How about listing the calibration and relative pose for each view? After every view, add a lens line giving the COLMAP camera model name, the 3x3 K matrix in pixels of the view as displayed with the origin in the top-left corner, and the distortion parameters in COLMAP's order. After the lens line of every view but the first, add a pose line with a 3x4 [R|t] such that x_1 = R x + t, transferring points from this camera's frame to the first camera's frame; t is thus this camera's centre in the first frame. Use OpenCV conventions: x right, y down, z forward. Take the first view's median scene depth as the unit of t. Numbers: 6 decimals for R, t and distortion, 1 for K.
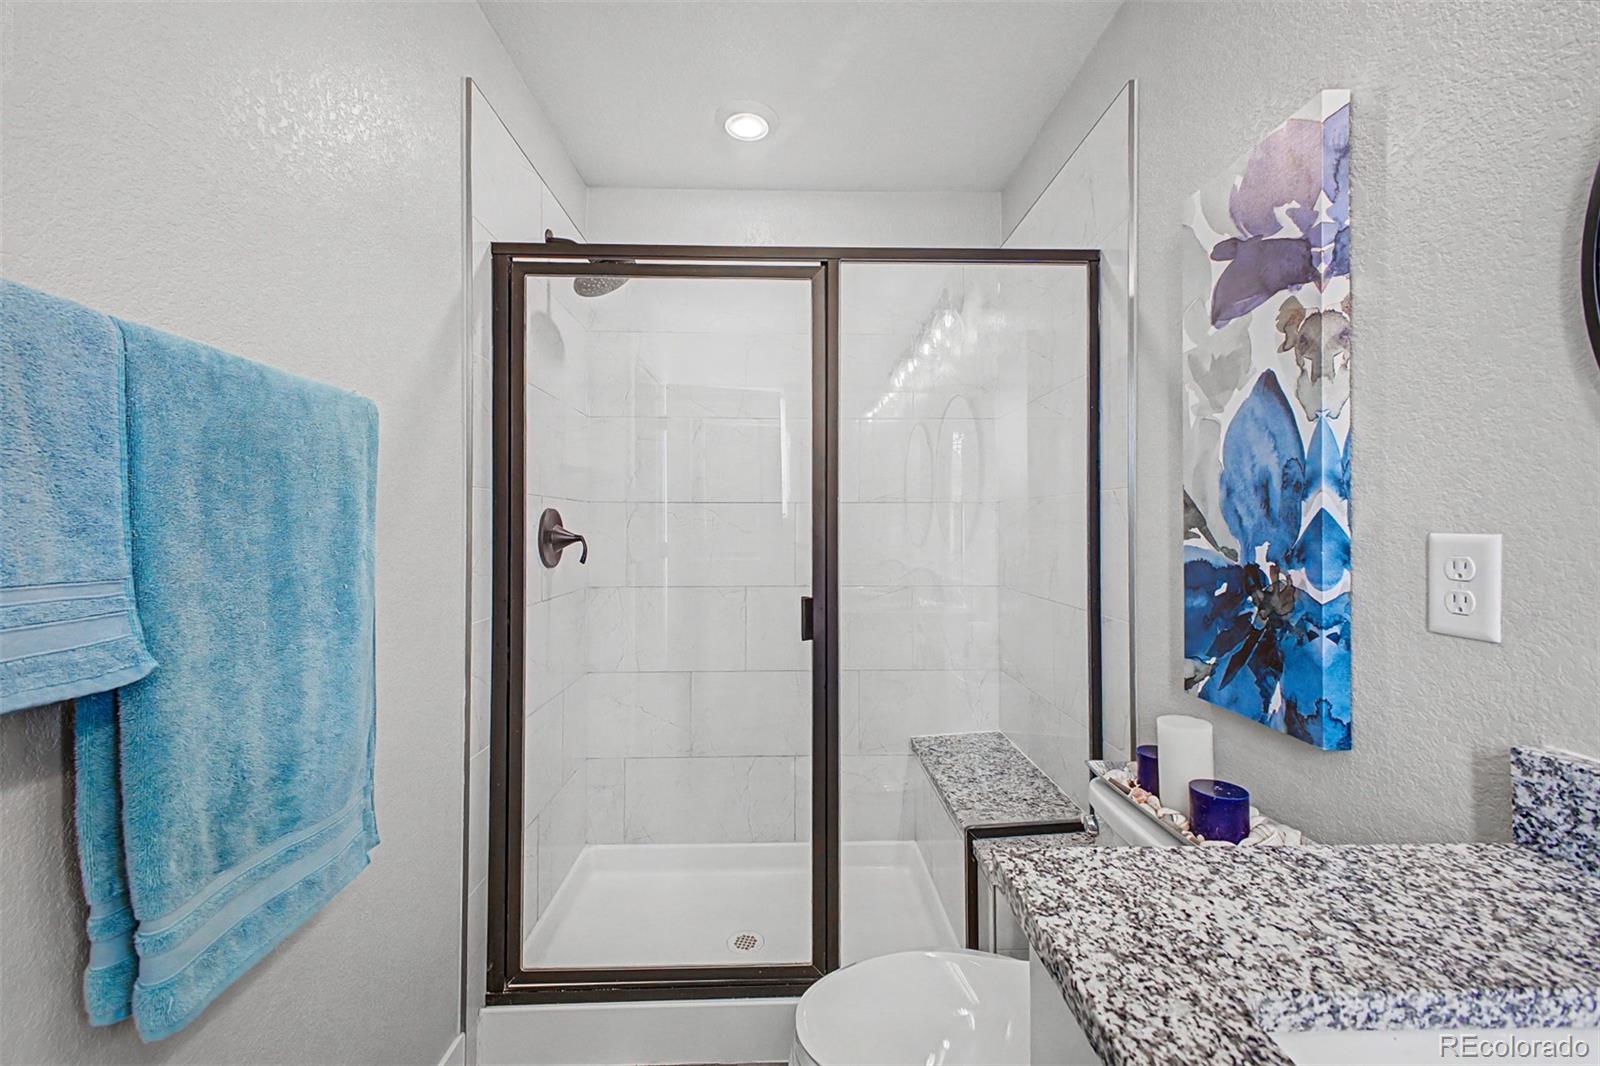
lens RADIAL K [[636.7, 0, 796.2], [0, 636.7, 521.5], [0, 0, 1]] dist [0.016709, -0.001966]
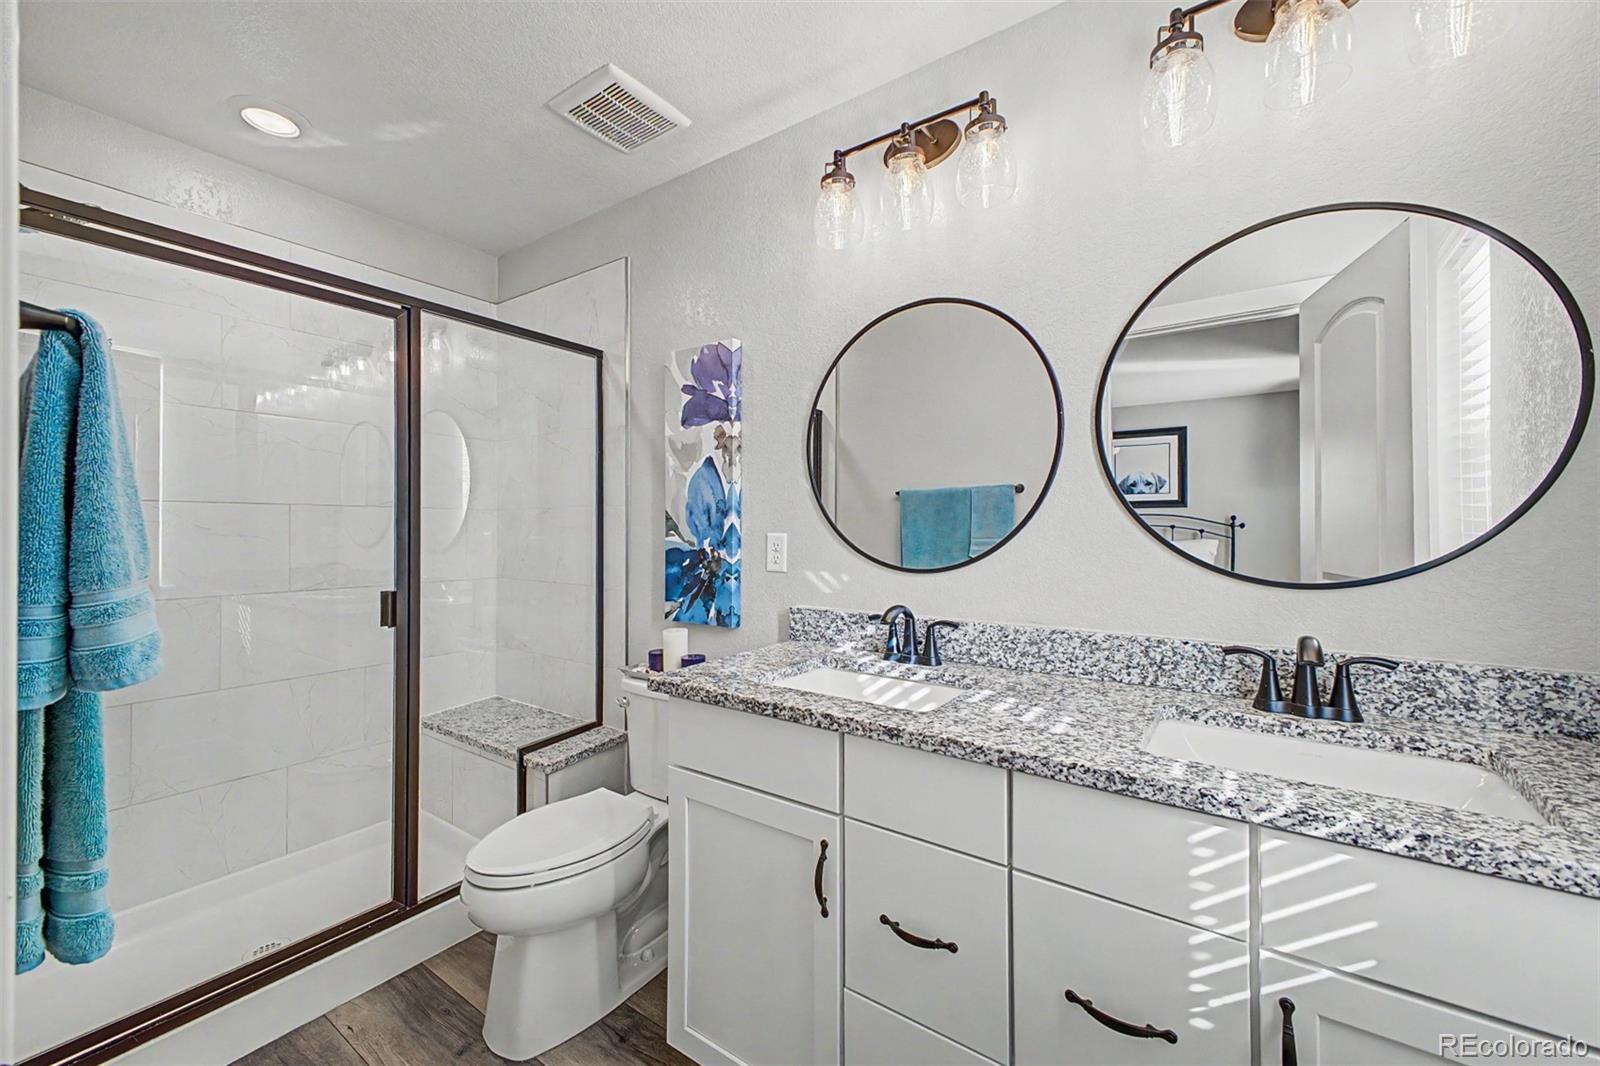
lens RADIAL K [[636.7, 0, 799.5], [0, 636.7, 529.4], [0, 0, 1]] dist [0.016709, -0.001966]
pose [[0.596098, -0.002745, 0.802907, -0.748523], [-0.007672, 0.999929, 0.009114, -0.016233], [-0.802875, -0.011593, 0.596034, -0.470539]]
